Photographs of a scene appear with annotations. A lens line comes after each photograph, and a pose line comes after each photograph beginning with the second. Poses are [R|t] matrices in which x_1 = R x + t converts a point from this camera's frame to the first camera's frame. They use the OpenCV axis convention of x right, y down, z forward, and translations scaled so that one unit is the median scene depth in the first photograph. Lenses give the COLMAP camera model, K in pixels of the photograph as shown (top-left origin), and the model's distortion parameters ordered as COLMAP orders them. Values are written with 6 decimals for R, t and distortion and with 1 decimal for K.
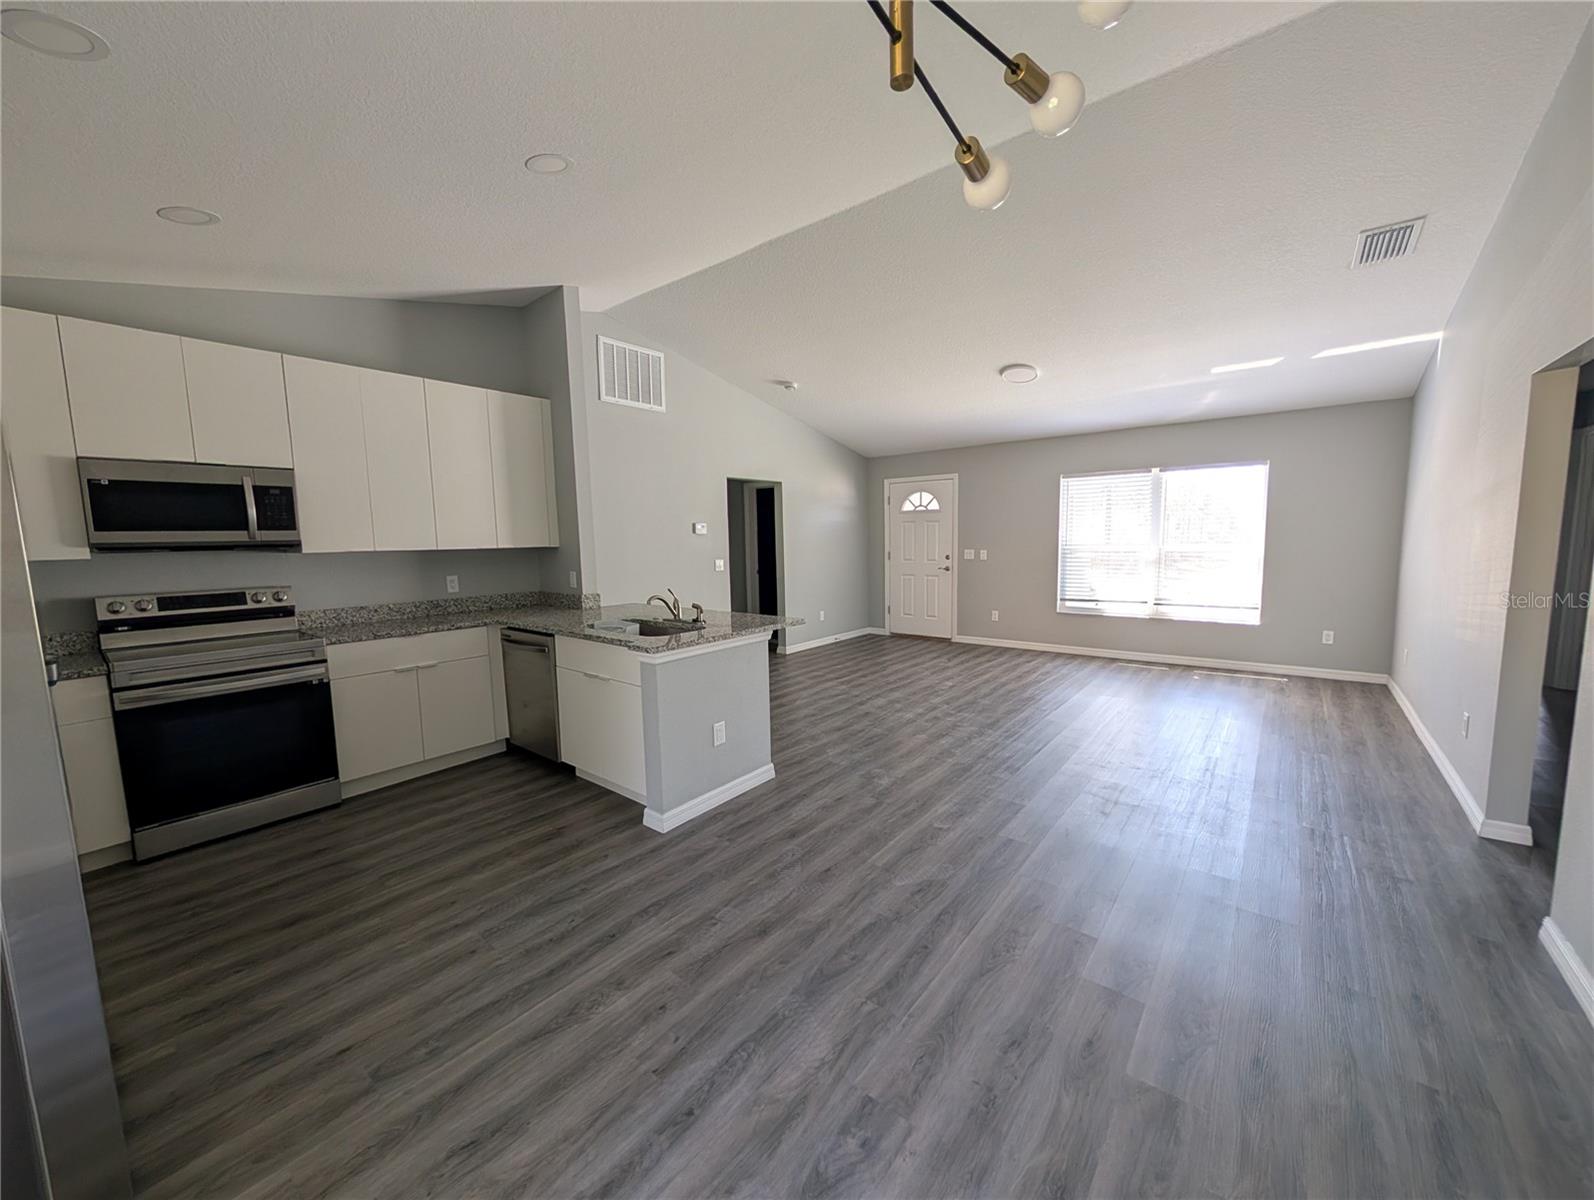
lens RADIAL K [[604.9, 0, 795.5], [0, 604.9, 600.0], [0, 0, 1]] dist [-0.000052, 0.000090]
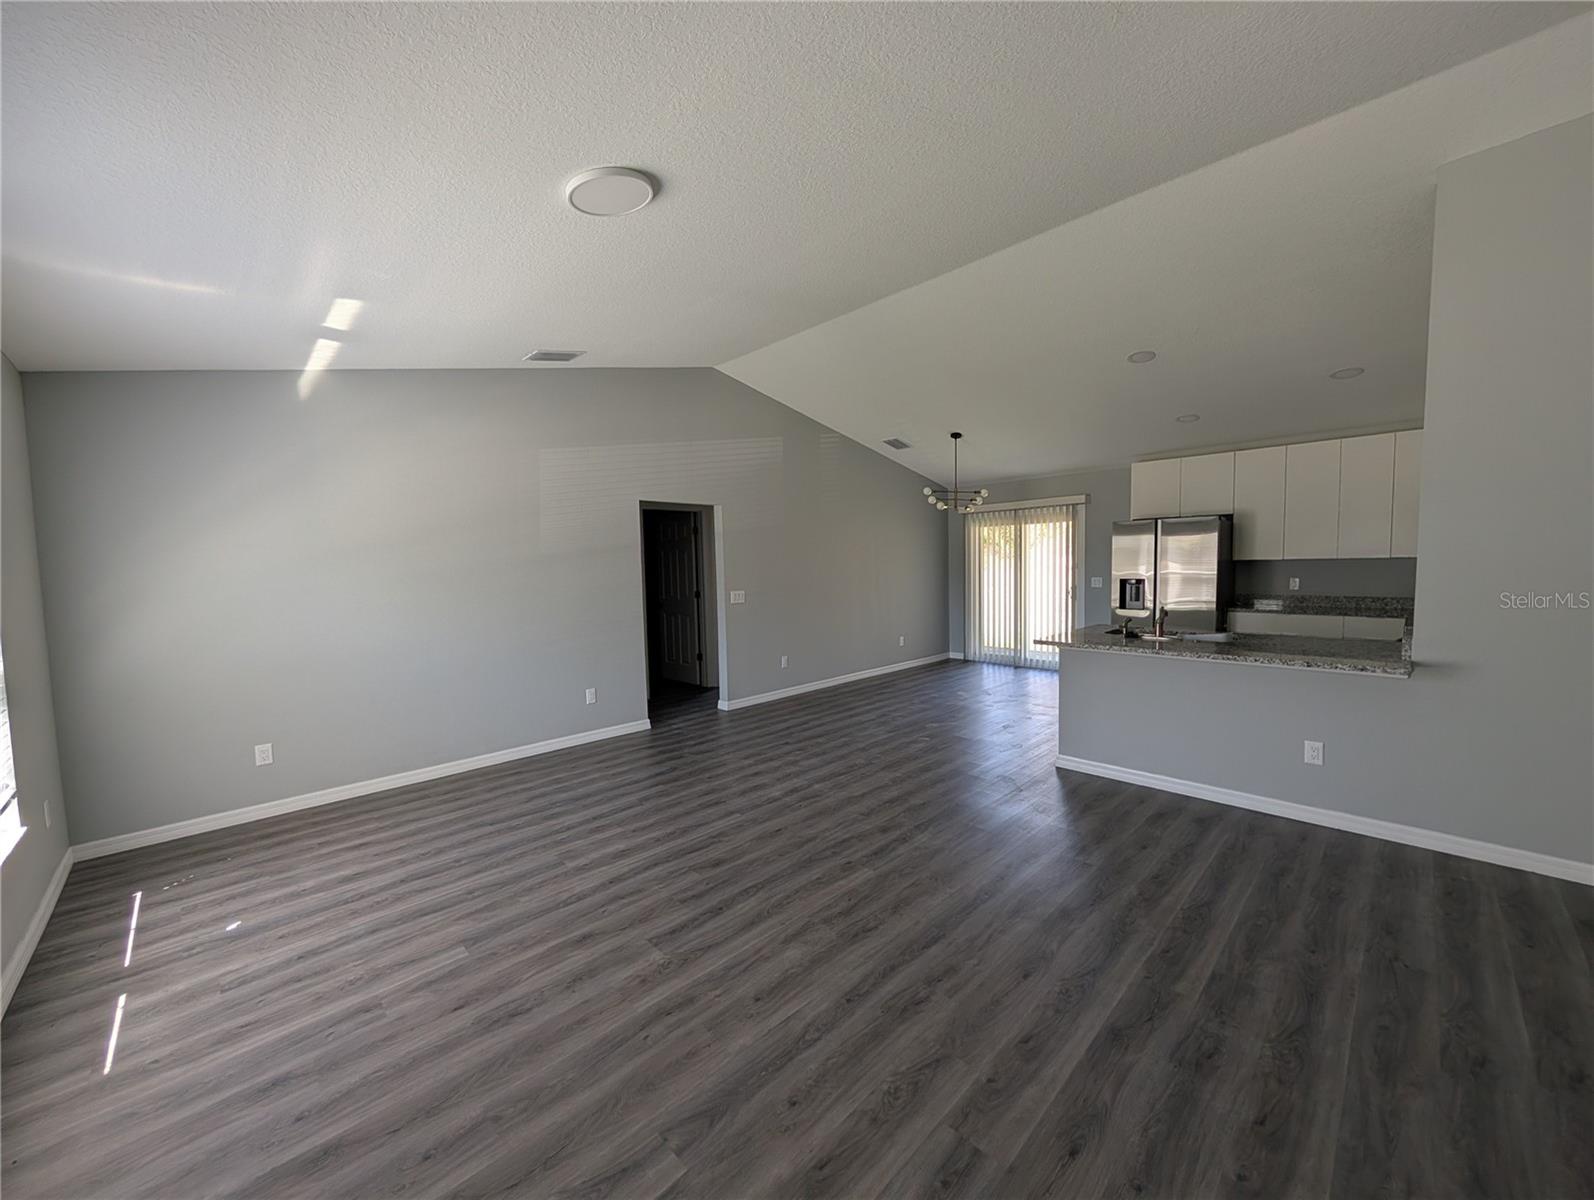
lens RADIAL K [[604.9, 0, 795.5], [0, 604.9, 600.0], [0, 0, 1]] dist [-0.000052, 0.000090]
pose [[-0.992039, 0.034960, 0.120977, 0.263667], [0.055004, 0.984499, 0.166540, -0.209519], [-0.113280, 0.171869, -0.978585, 1.810069]]
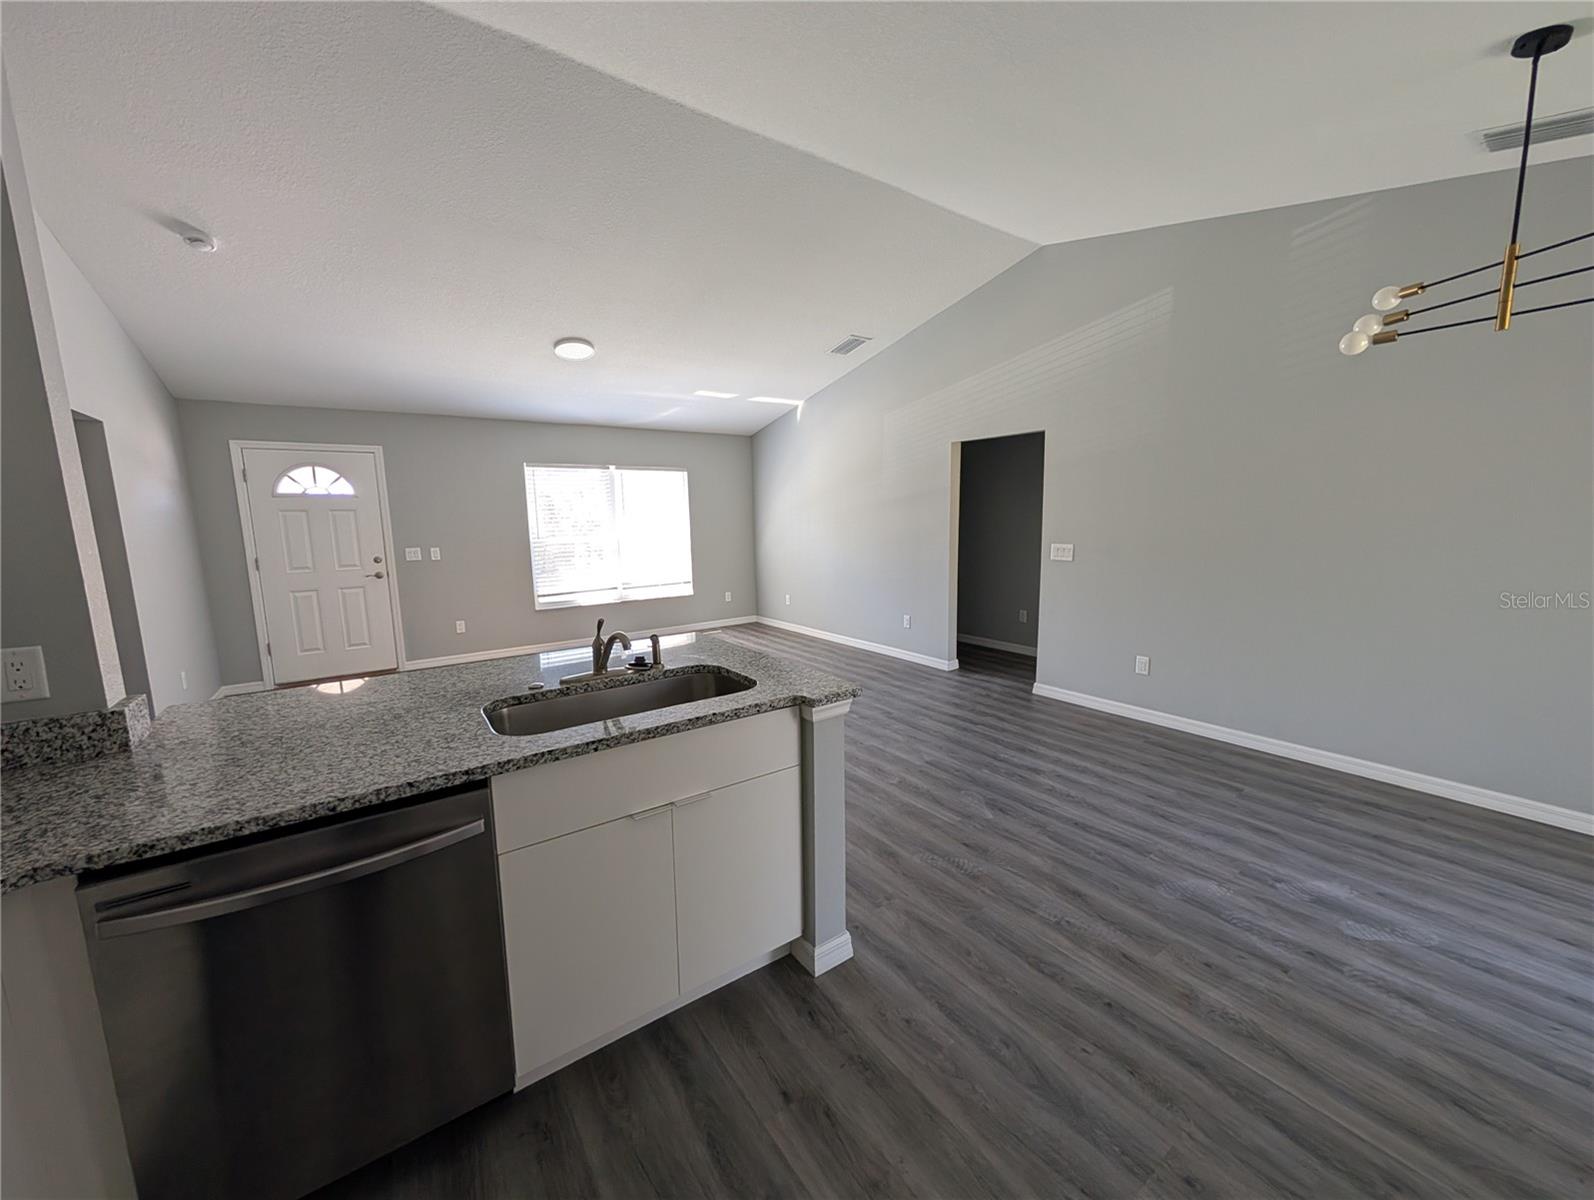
lens RADIAL K [[604.9, 0, 795.5], [0, 604.9, 600.0], [0, 0, 1]] dist [-0.000052, 0.000090]
pose [[0.274425, -0.120493, 0.954029, -0.577040], [0.118010, 0.988839, 0.090944, -0.054677], [-0.954340, 0.087628, 0.285582, 0.573565]]
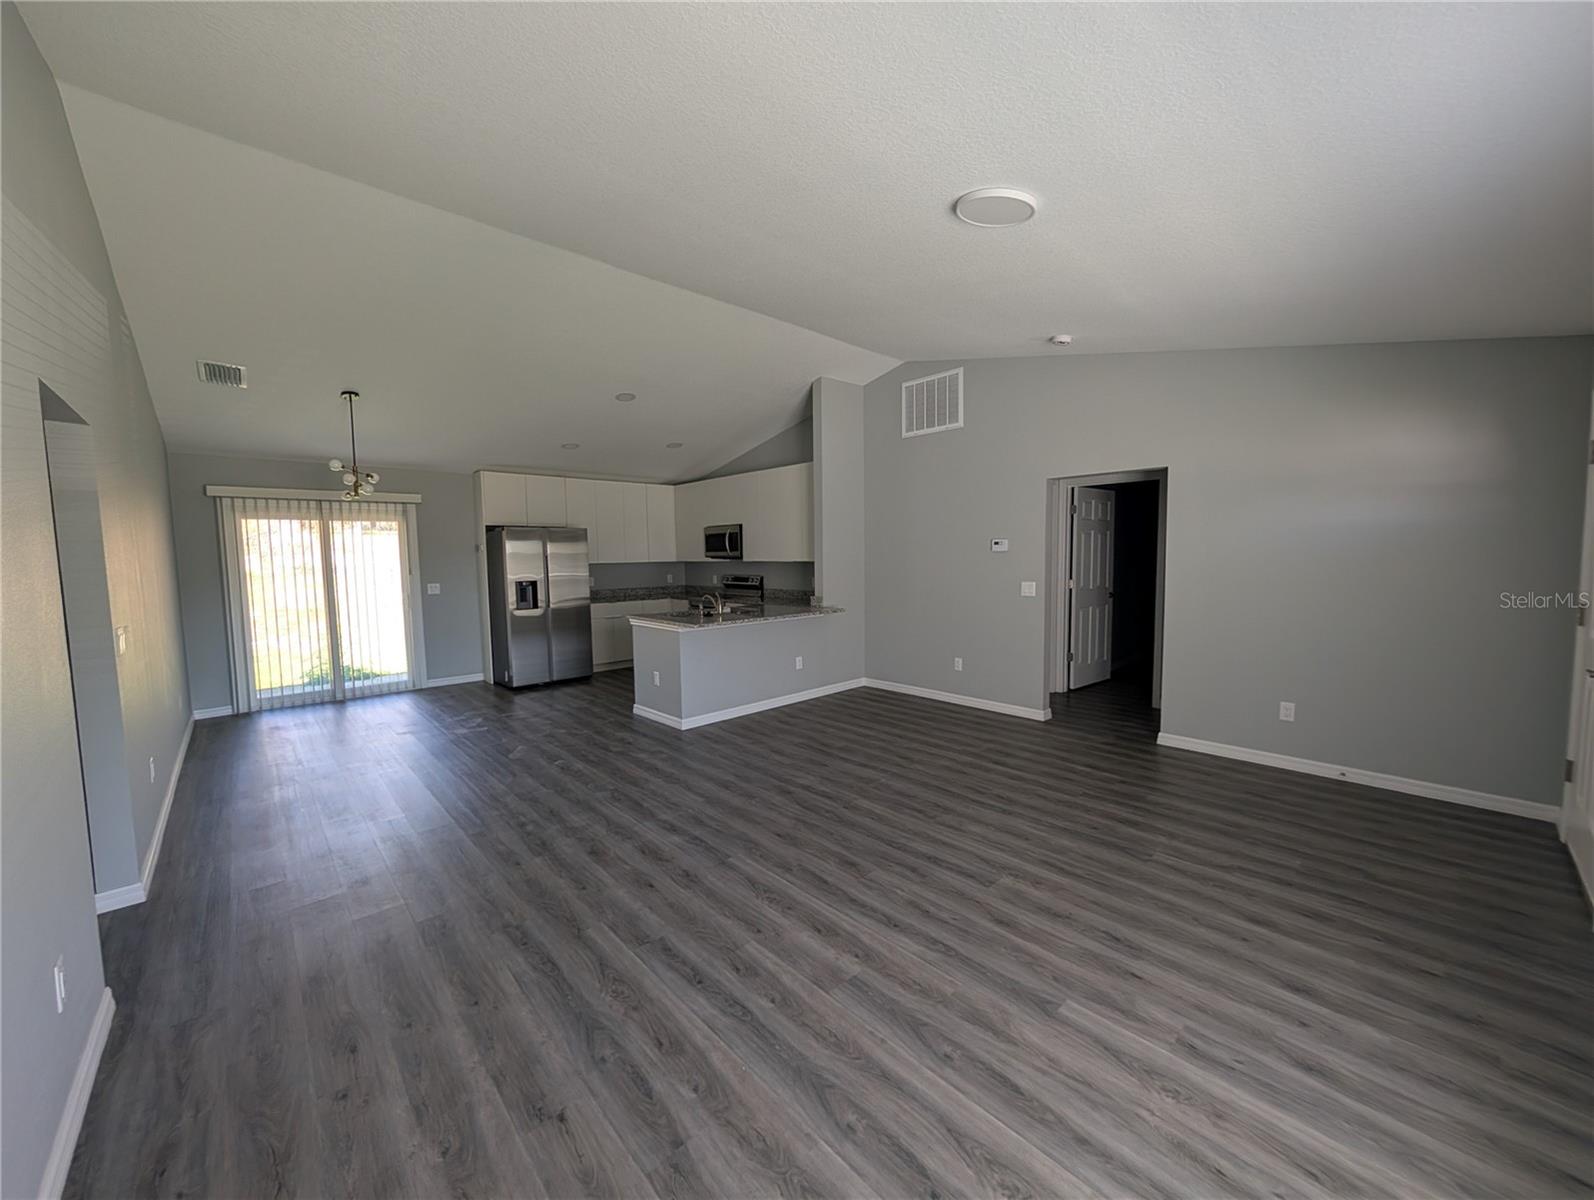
lens RADIAL K [[604.9, 0, 795.5], [0, 604.9, 600.0], [0, 0, 1]] dist [-0.000052, 0.000090]
pose [[-0.145319, 0.097022, -0.984616, 1.083785], [-0.086346, 0.990139, 0.110310, -0.158069], [0.985610, 0.101048, -0.135509, 1.196028]]
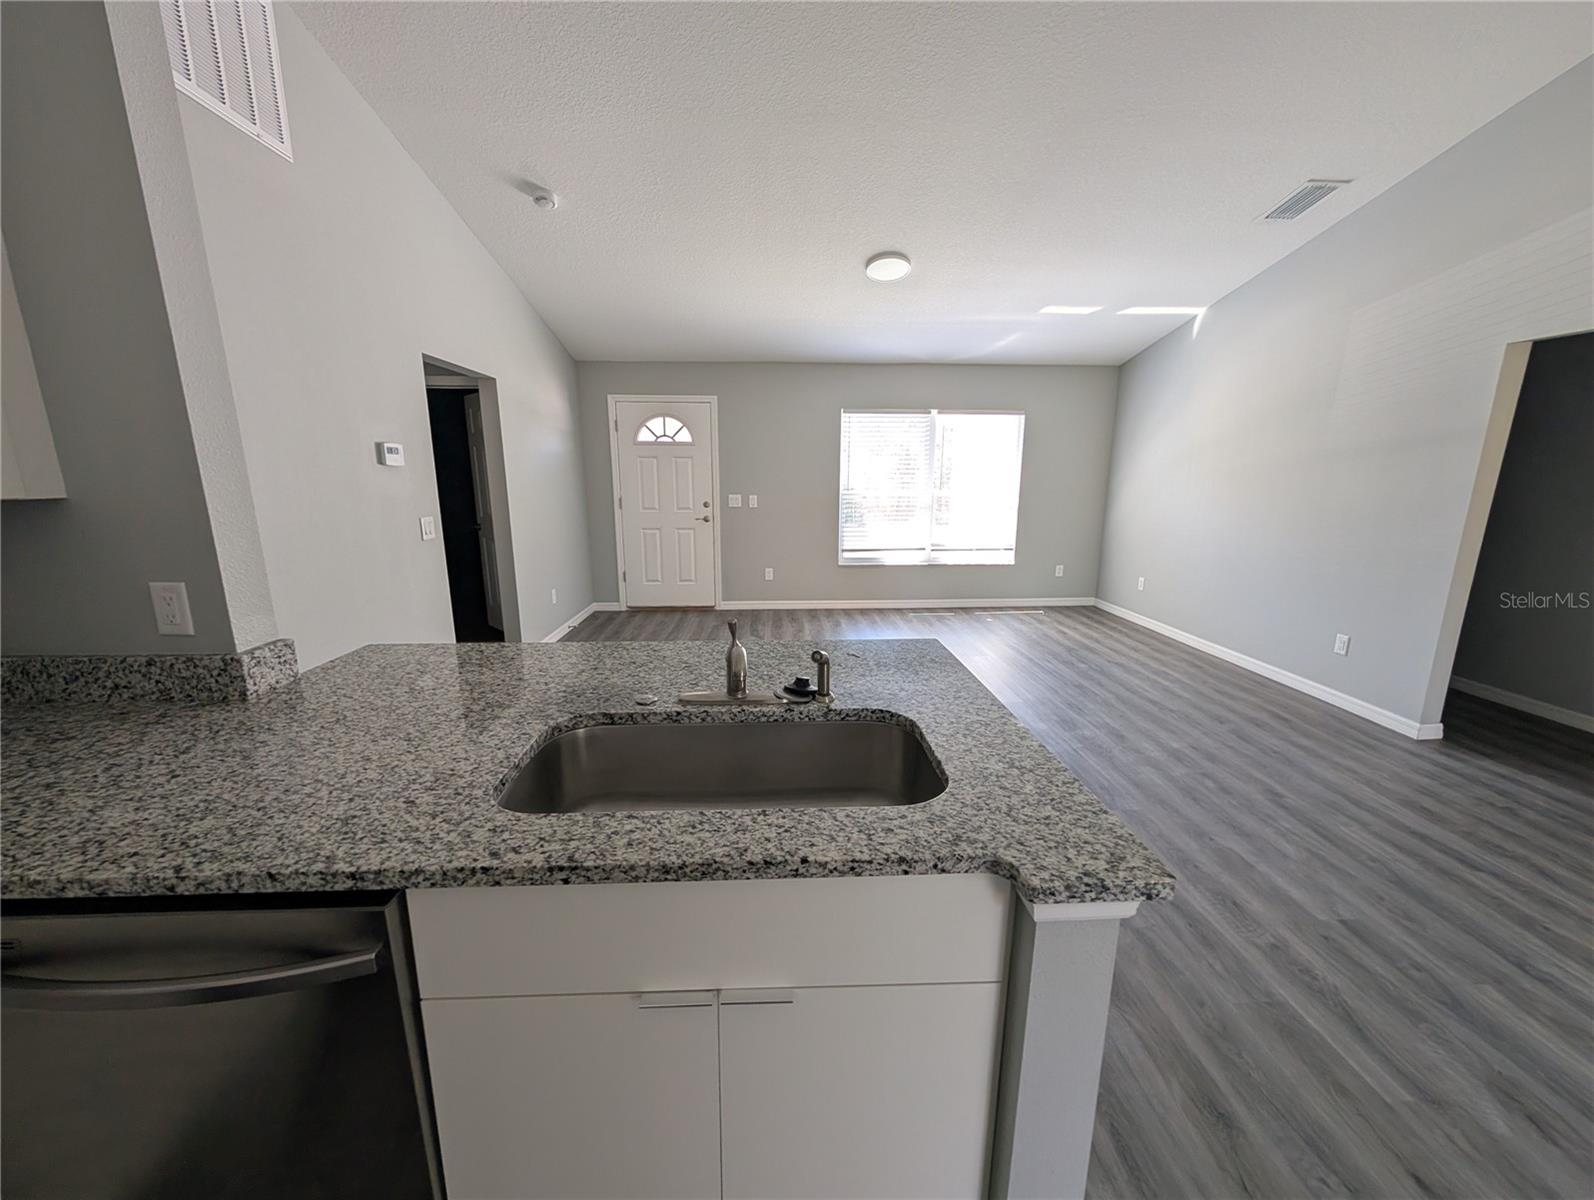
lens RADIAL K [[604.9, 0, 795.5], [0, 604.9, 600.0], [0, 0, 1]] dist [-0.000052, 0.000090]
pose [[0.747787, -0.117298, 0.653495, -0.351287], [0.054599, 0.991801, 0.115545, -0.058841], [-0.661690, -0.050723, 0.748060, 0.601112]]
